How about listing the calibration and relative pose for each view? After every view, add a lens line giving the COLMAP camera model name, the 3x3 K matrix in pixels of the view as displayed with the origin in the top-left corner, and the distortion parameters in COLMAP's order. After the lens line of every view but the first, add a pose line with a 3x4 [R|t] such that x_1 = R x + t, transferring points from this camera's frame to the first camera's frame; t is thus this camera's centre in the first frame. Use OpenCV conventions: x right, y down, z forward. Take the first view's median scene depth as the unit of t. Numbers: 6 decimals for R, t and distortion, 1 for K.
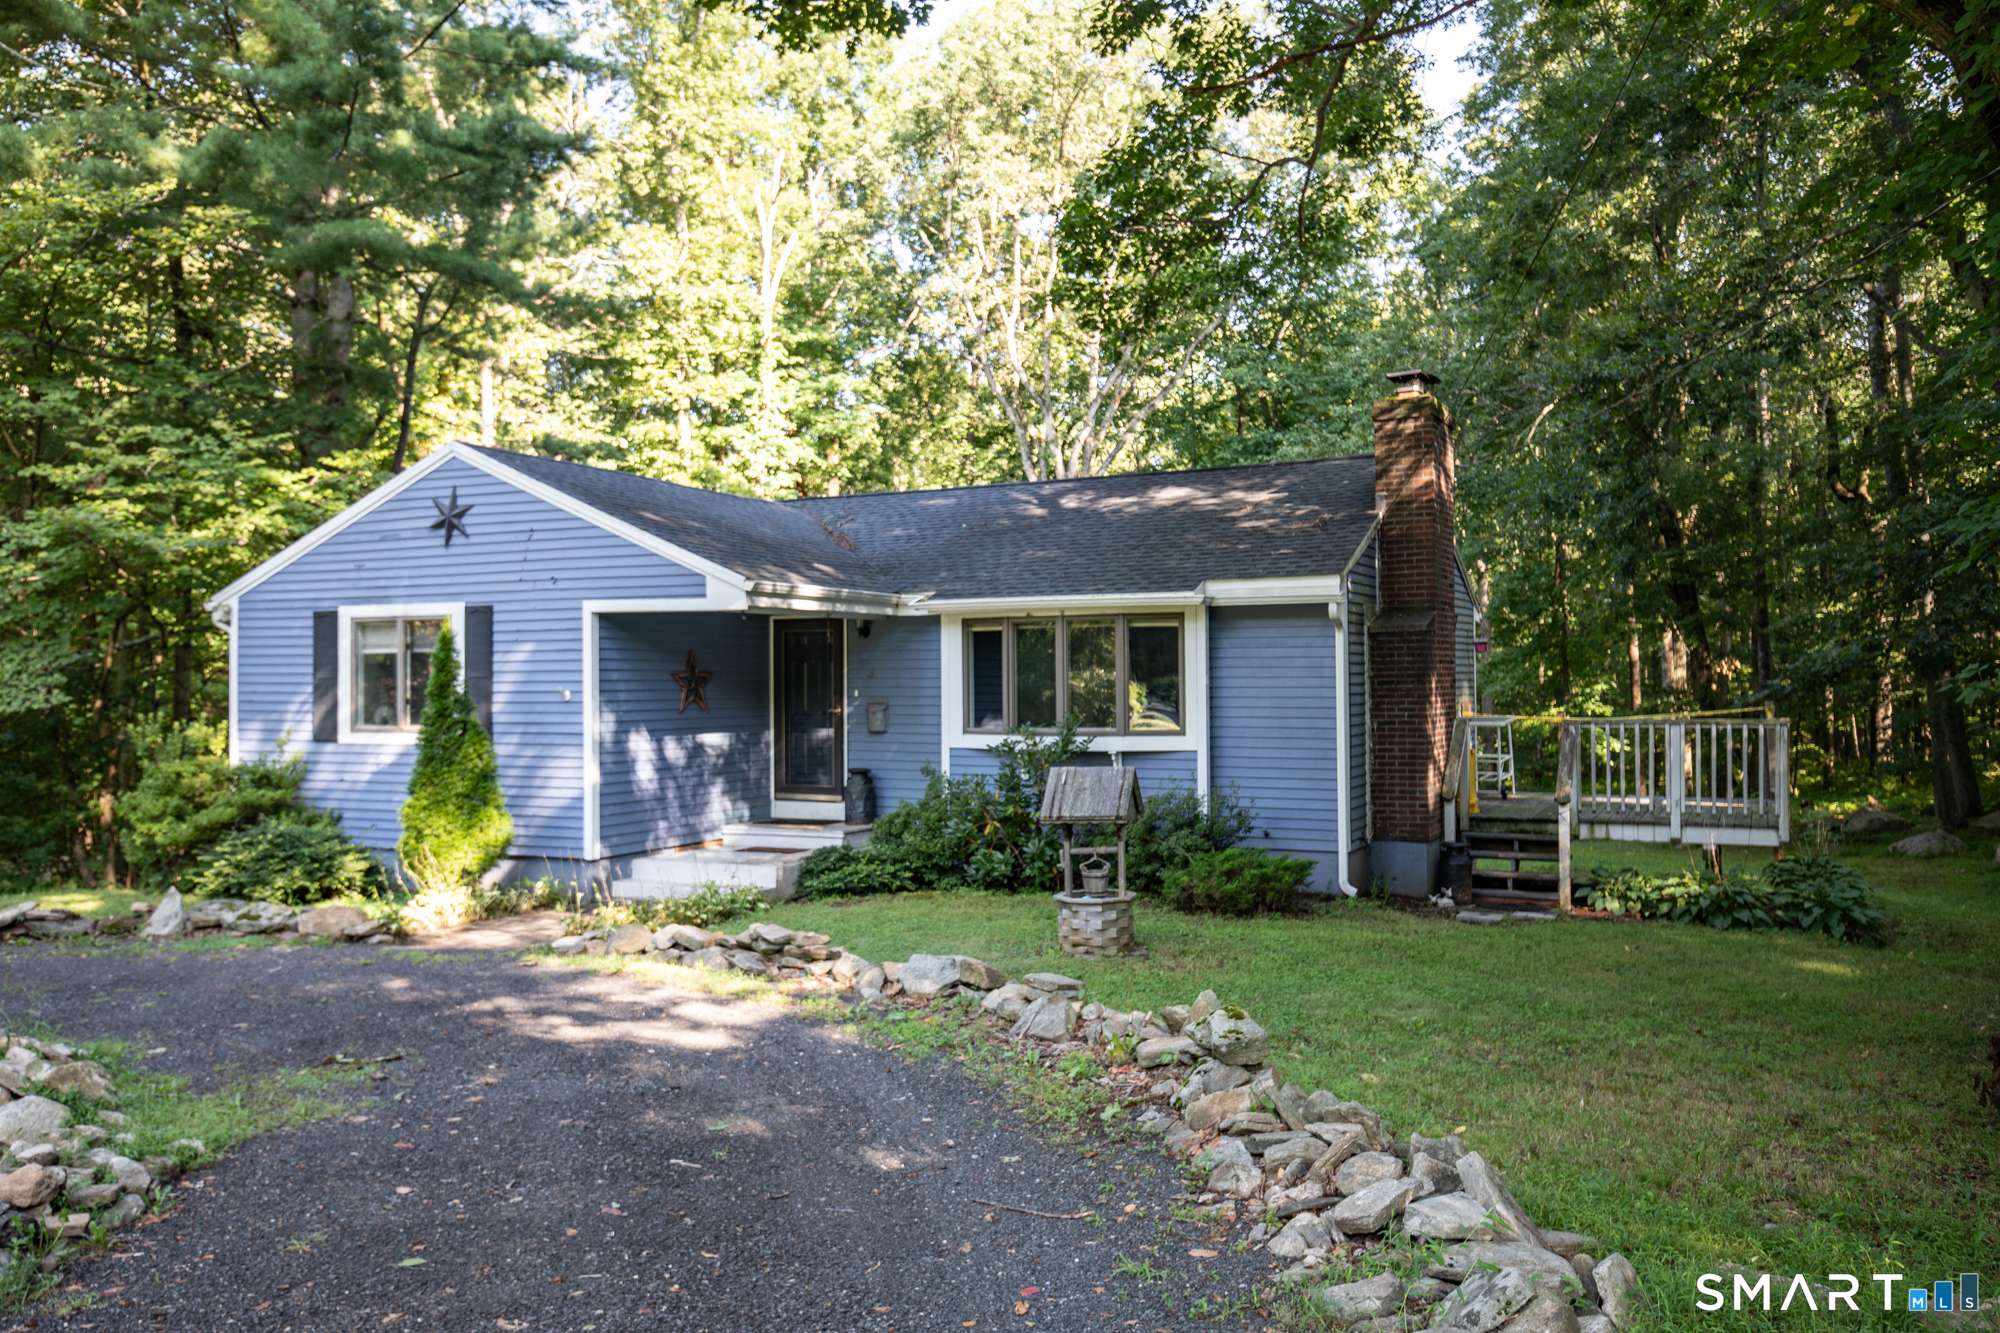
lens RADIAL K [[1434.9, 0, 1000.0], [0, 1434.9, 666.5], [0, 0, 1]] dist [0.004758, 0.001098]
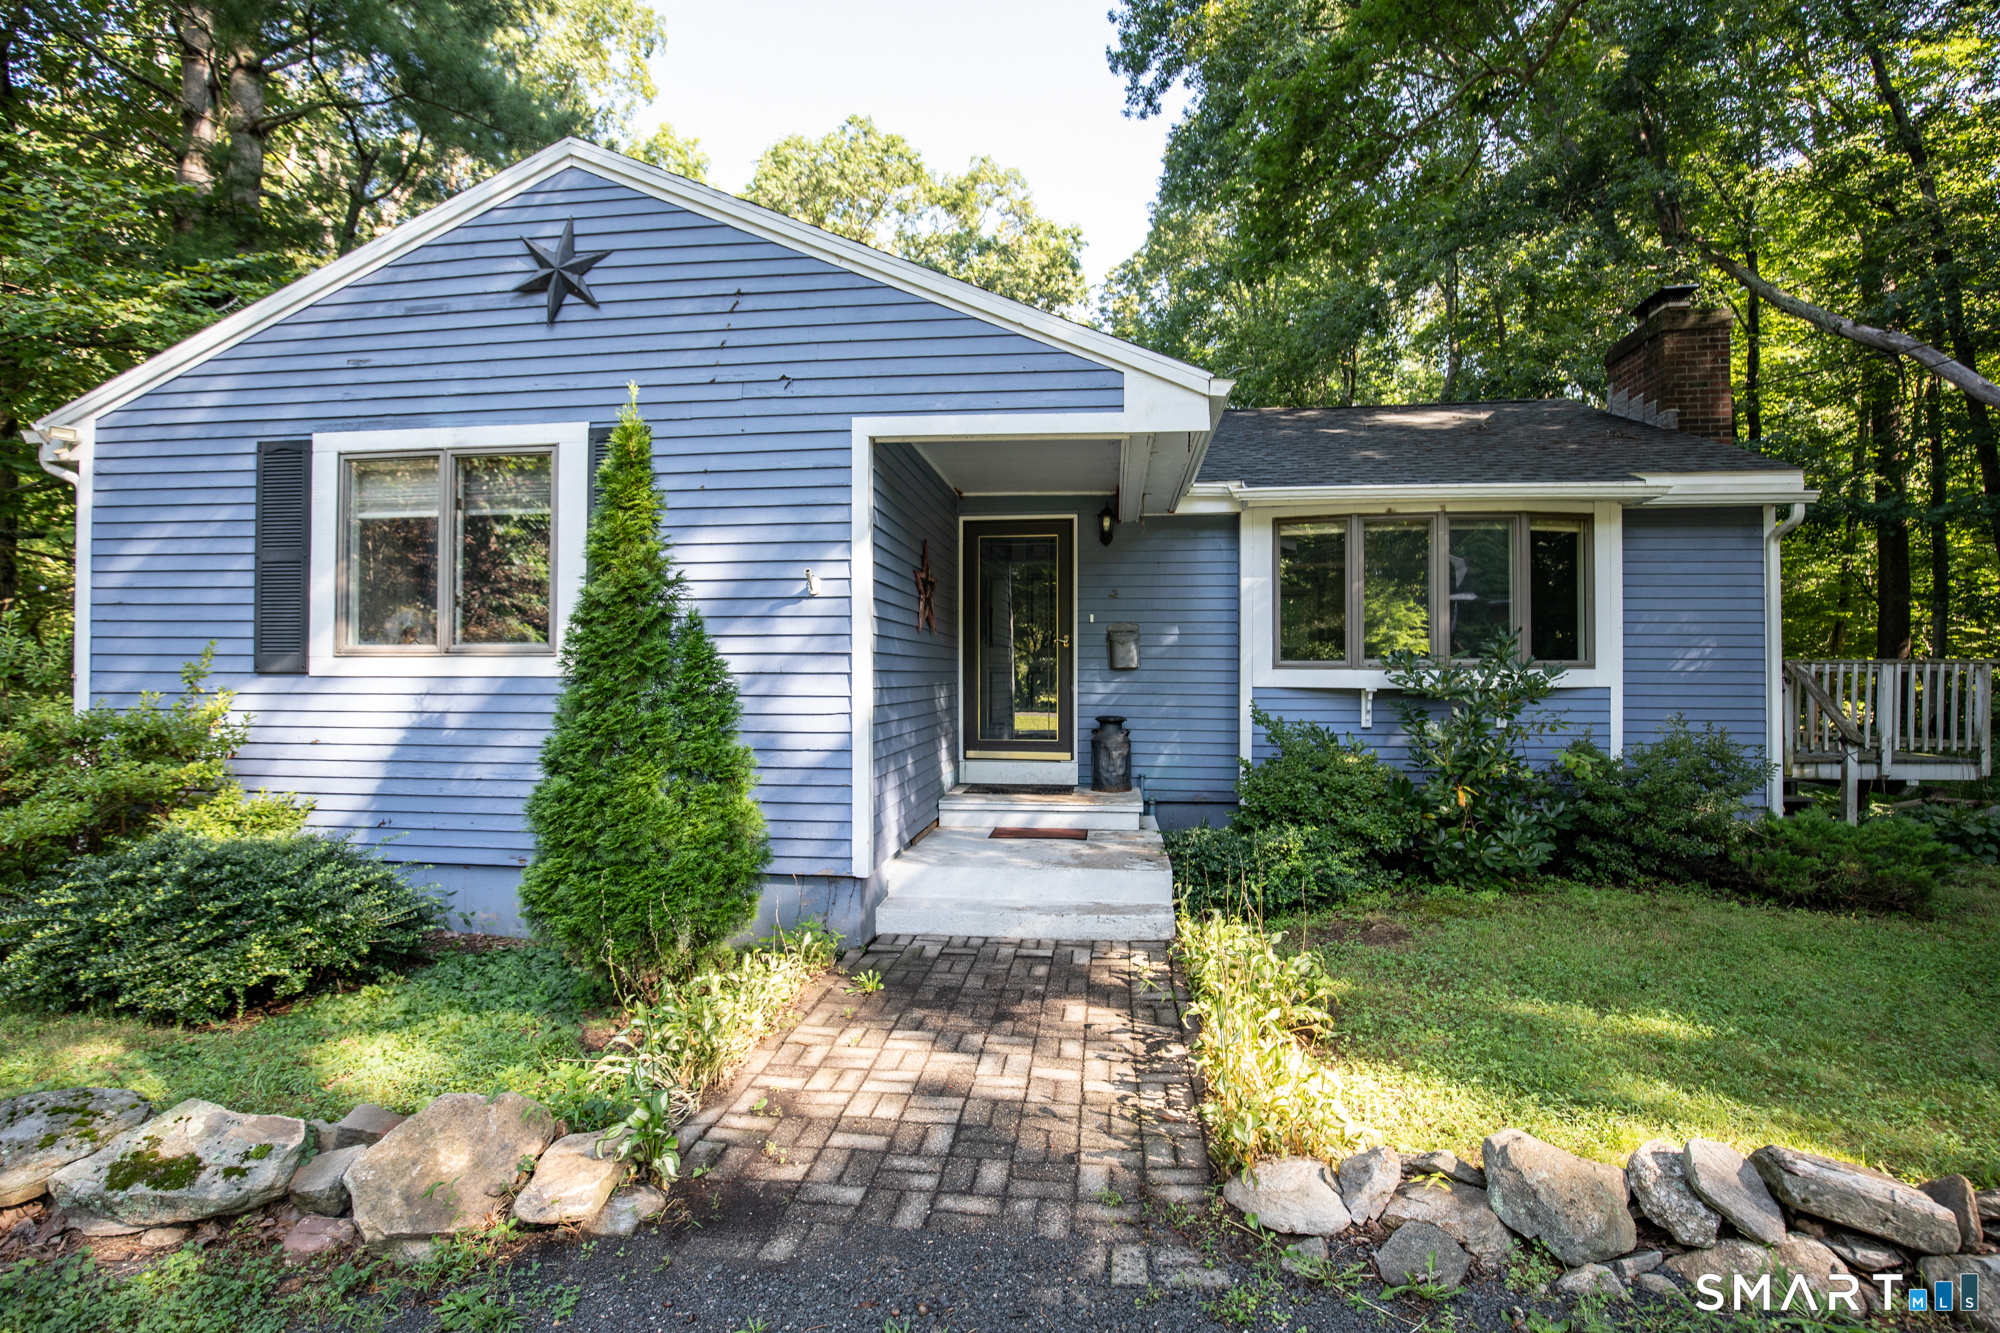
lens RADIAL K [[935.8, 0, 1019.5], [0, 935.8, 659.8], [0, 0, 1]] dist [-0.035888, 0.005798]
pose [[0.949686, 0.011802, 0.312982, -0.322496], [-0.012805, 0.999917, 0.001149, 0.045215], [-0.312942, -0.005099, 0.949759, 0.597665]]
